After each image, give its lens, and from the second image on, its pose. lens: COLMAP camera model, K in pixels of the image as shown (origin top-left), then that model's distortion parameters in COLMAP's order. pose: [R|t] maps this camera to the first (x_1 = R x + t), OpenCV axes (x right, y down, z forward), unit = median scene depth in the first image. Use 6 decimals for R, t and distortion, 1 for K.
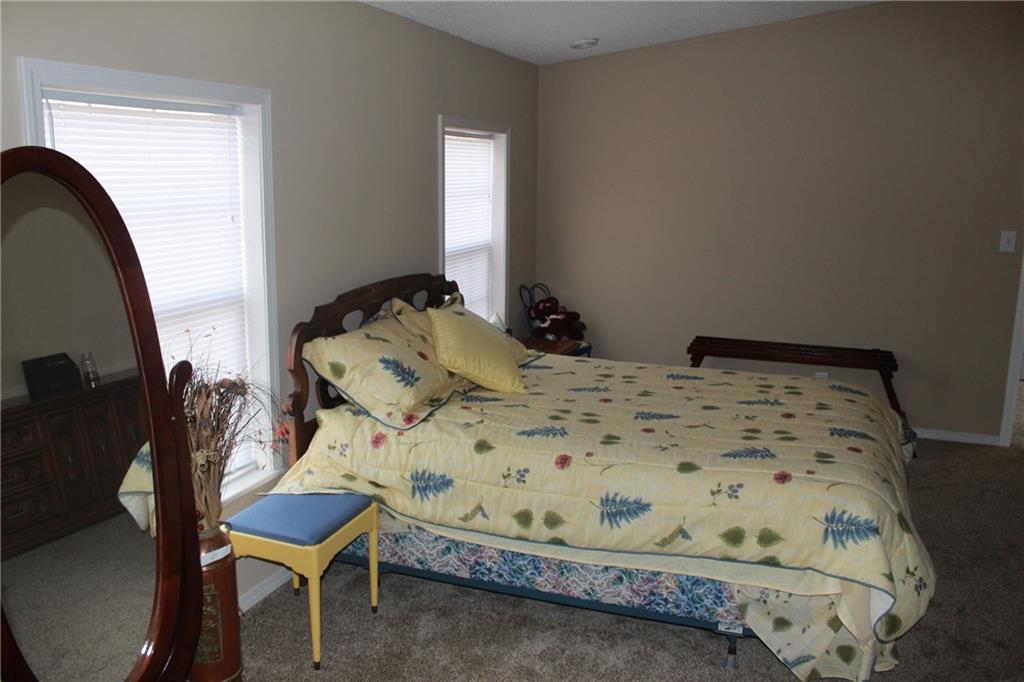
lens RADIAL K [[848.6, 0, 502.4], [0, 848.6, 343.5], [0, 0, 1]] dist [-0.152212, 0.125852]
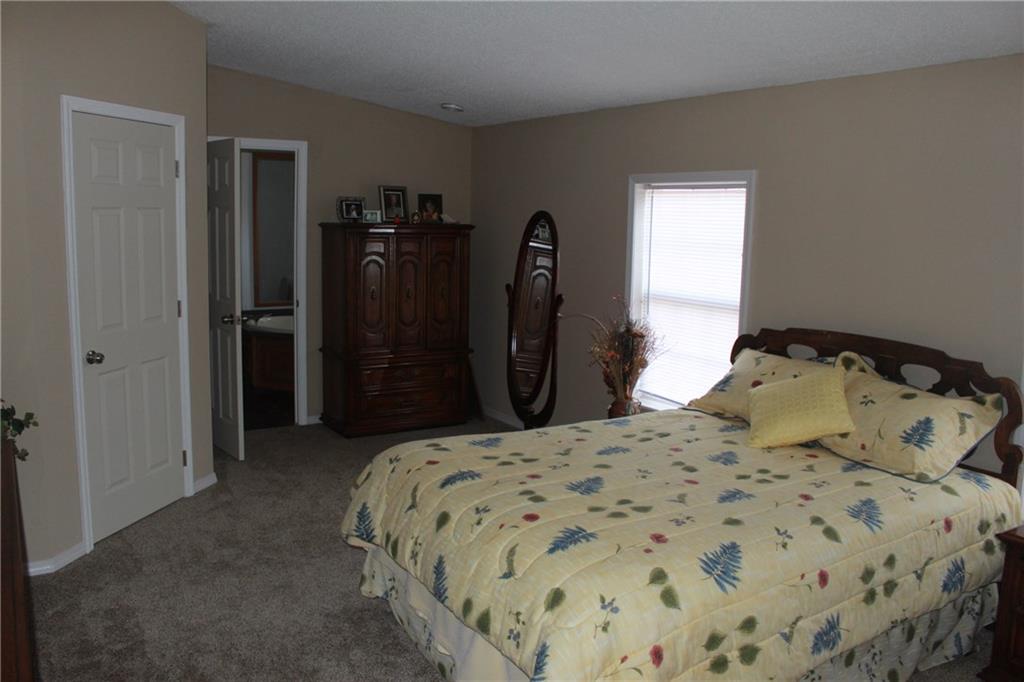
lens RADIAL K [[848.6, 0, 502.4], [0, 848.6, 343.5], [0, 0, 1]] dist [-0.152212, 0.125852]
pose [[-0.609545, 0.079975, -0.788707, 1.117136], [-0.191039, 0.950759, 0.244050, -0.264866], [0.769389, 0.299434, -0.564252, 1.363595]]
